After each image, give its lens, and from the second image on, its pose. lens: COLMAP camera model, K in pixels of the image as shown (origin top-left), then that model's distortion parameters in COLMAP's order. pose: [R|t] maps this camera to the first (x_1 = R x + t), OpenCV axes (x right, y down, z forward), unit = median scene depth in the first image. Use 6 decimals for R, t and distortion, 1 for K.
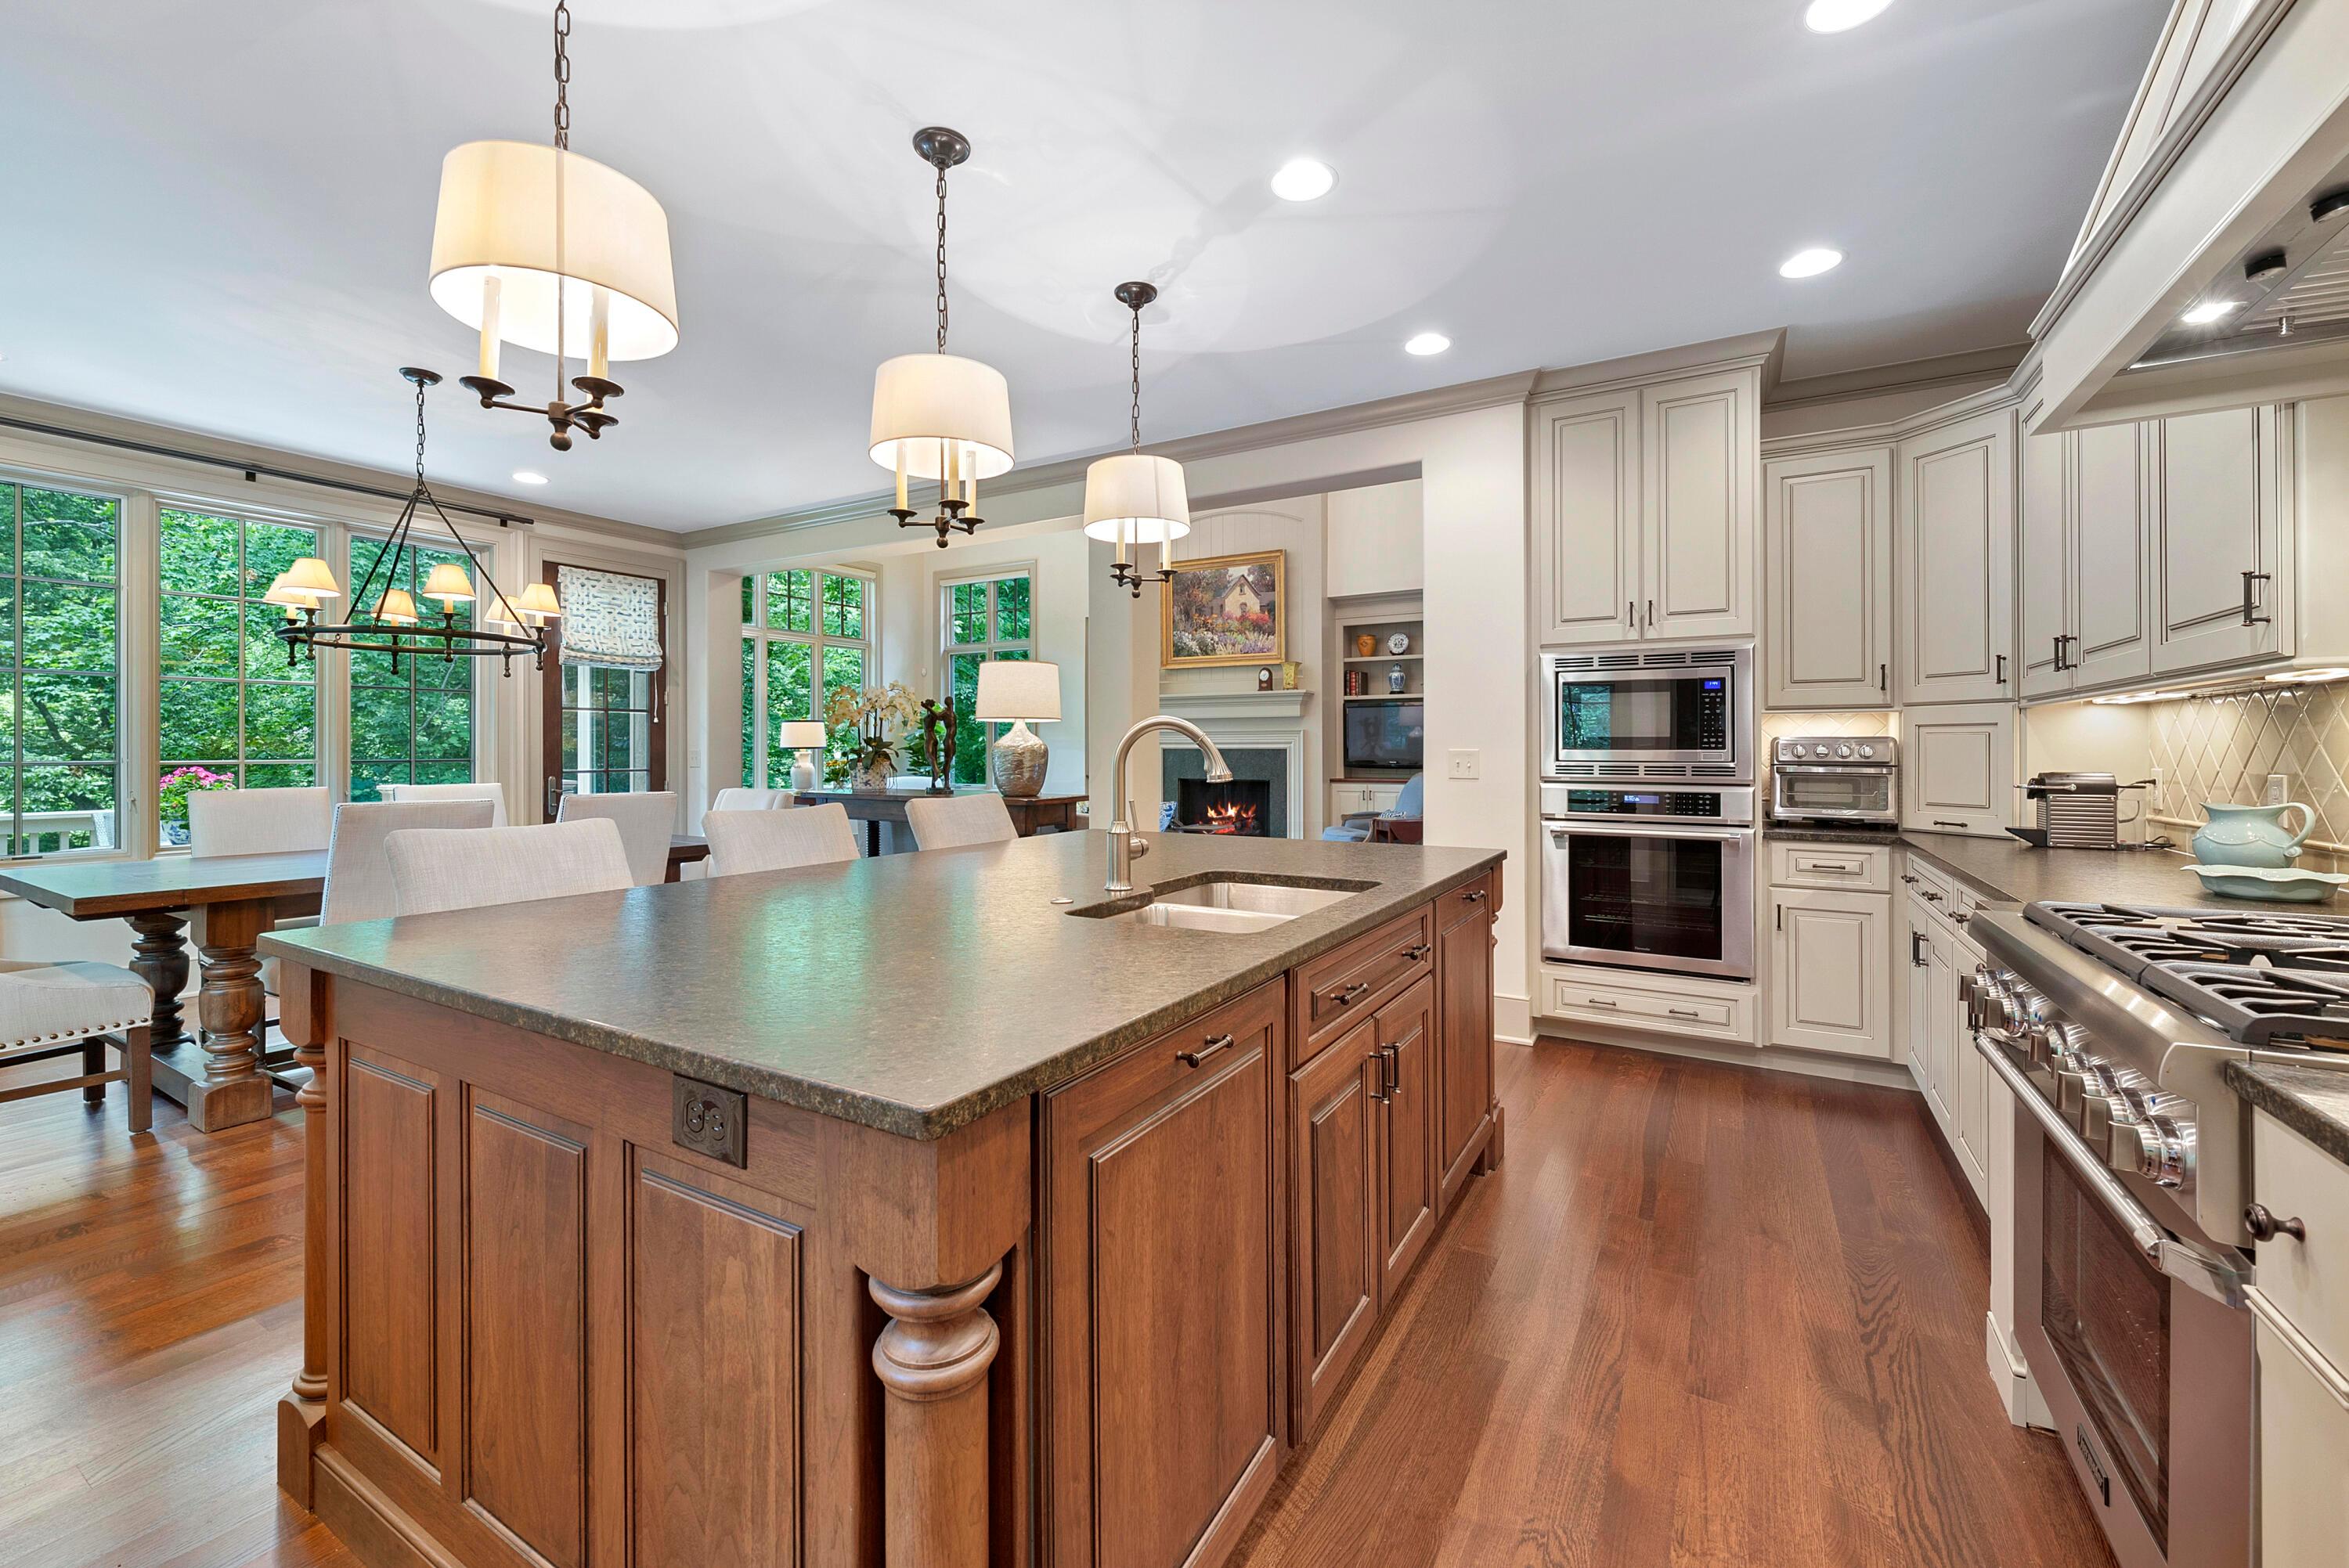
lens RADIAL K [[950.5, 0, 1169.0], [0, 950.5, 753.8], [0, 0, 1]] dist [0.000082, 0.000196]
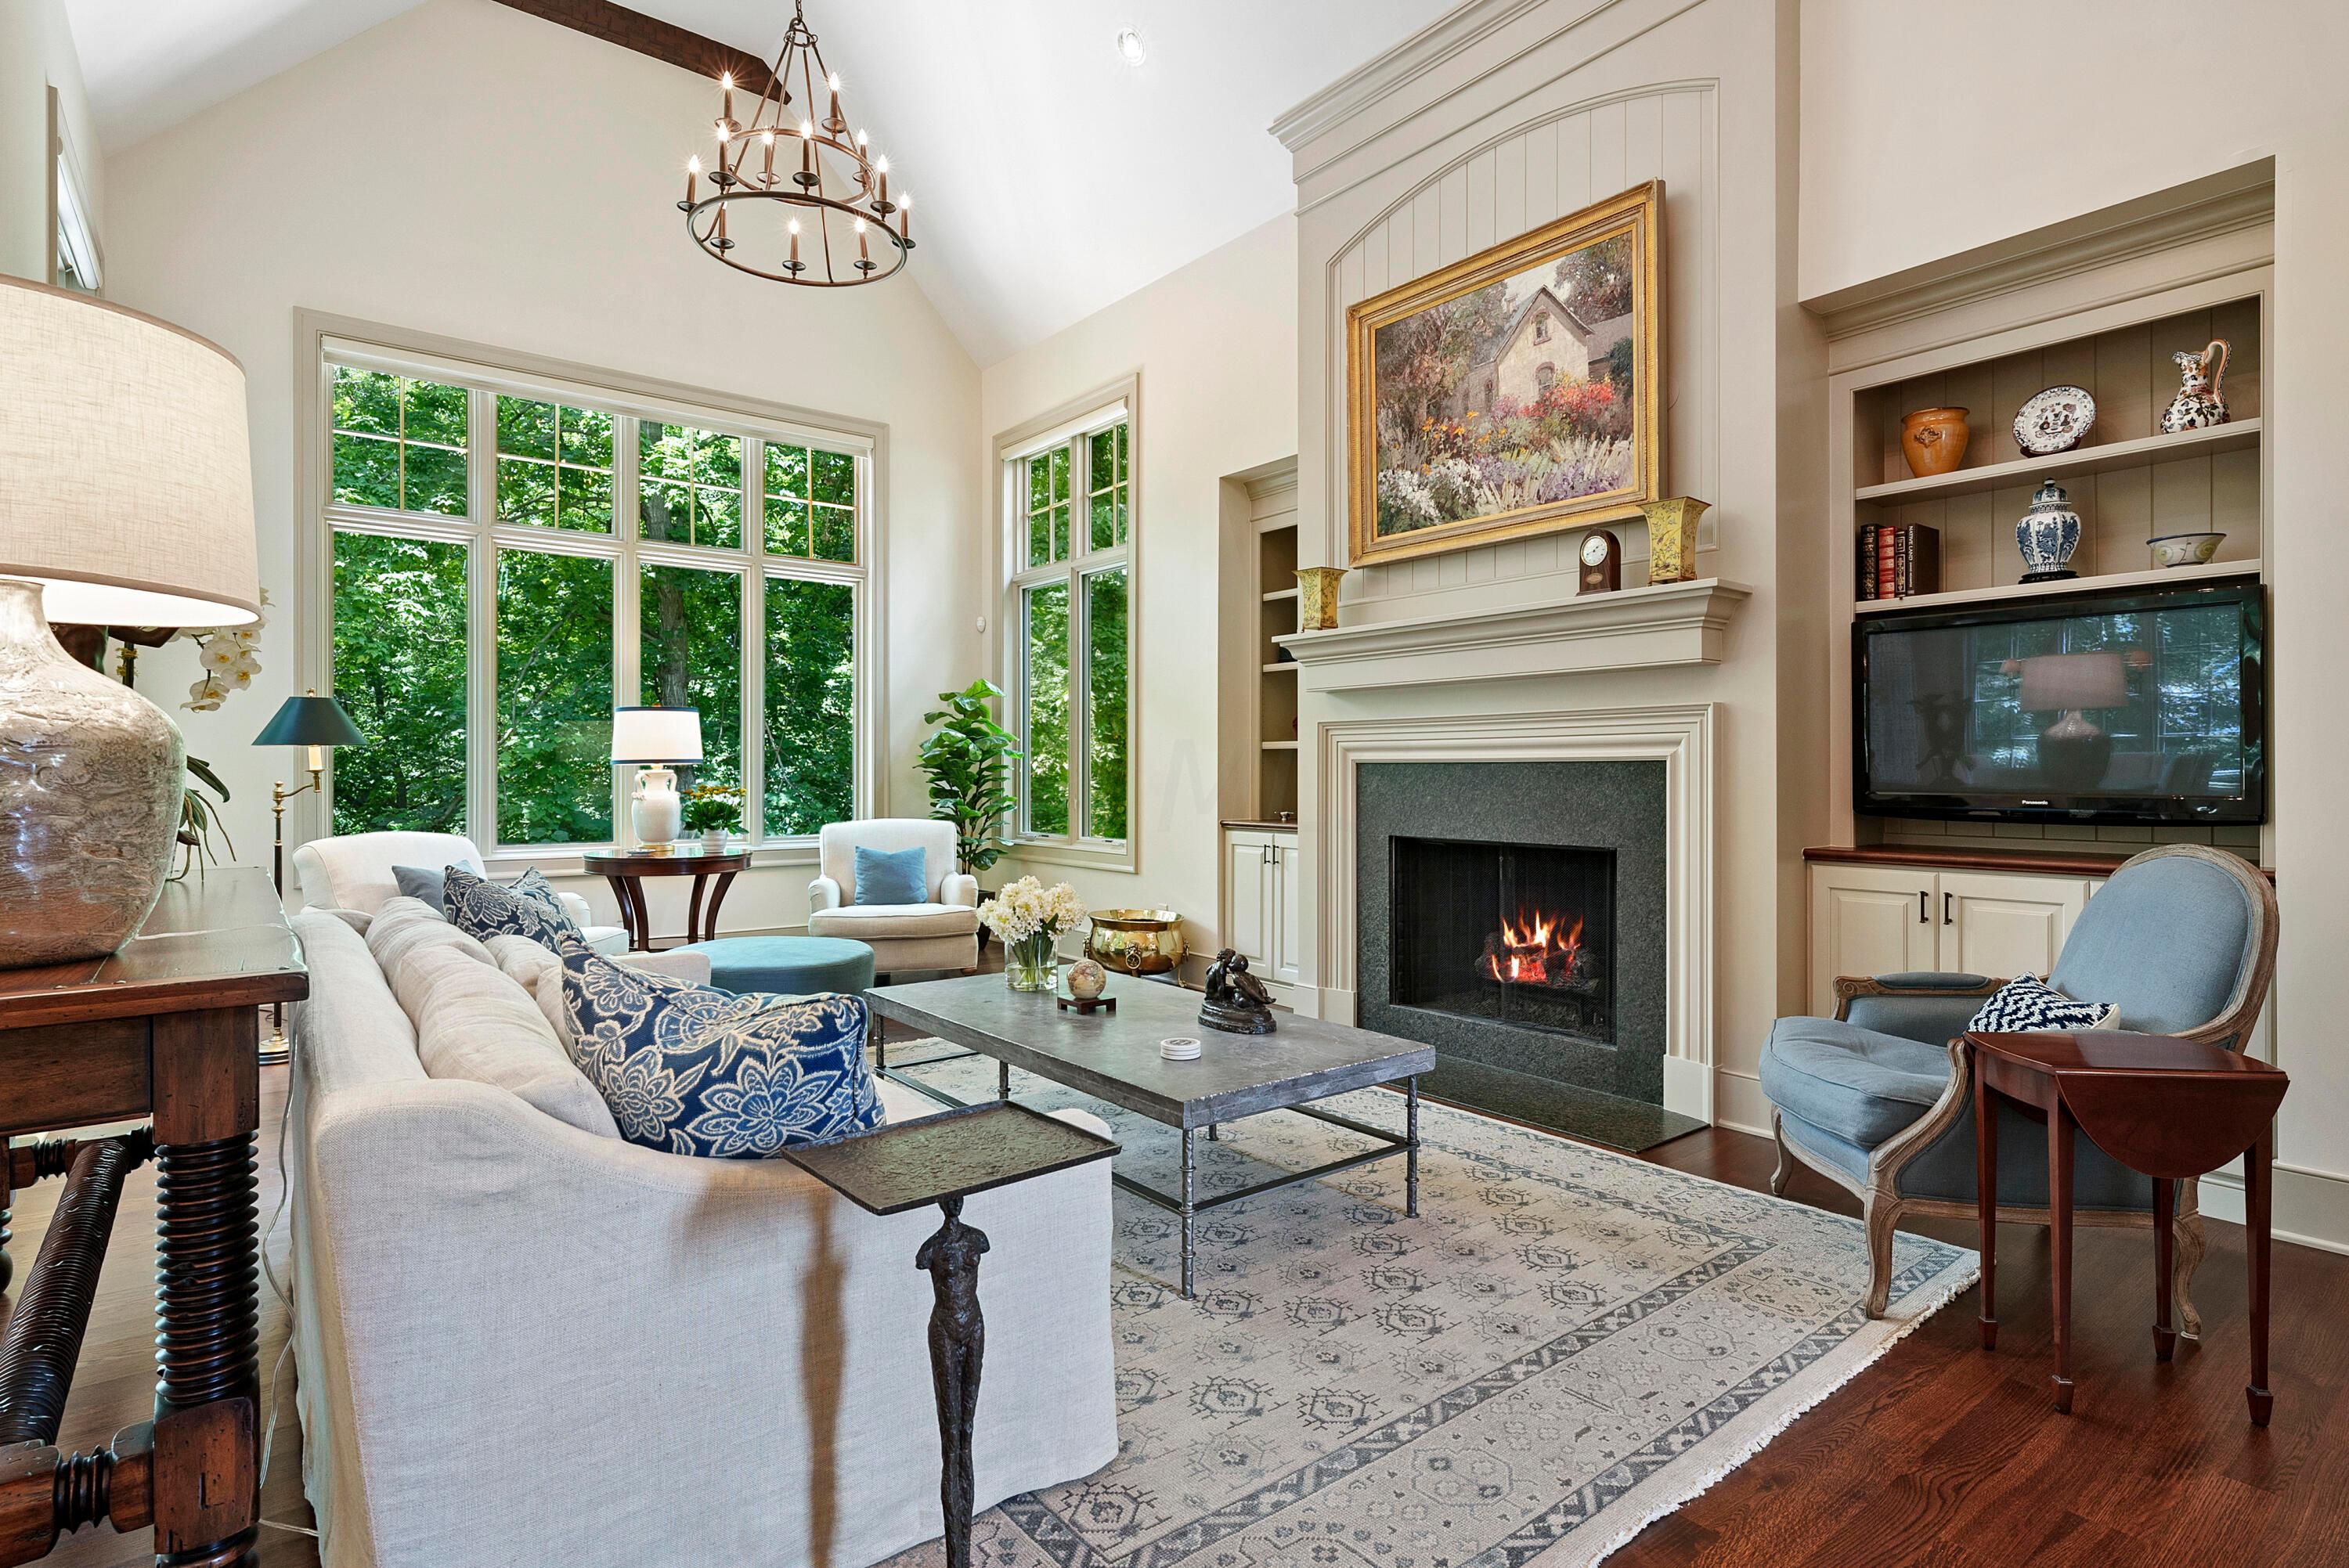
lens RADIAL K [[1167.2, 0, 1181.4], [0, 1167.2, 777.3], [0, 0, 1]] dist [0.001047, 0.000449]
pose [[0.938672, 0.001133, -0.344809, 0.103095], [0.001016, 0.999981, 0.006051, -0.002167], [0.344809, -0.006030, 0.938653, 0.532461]]
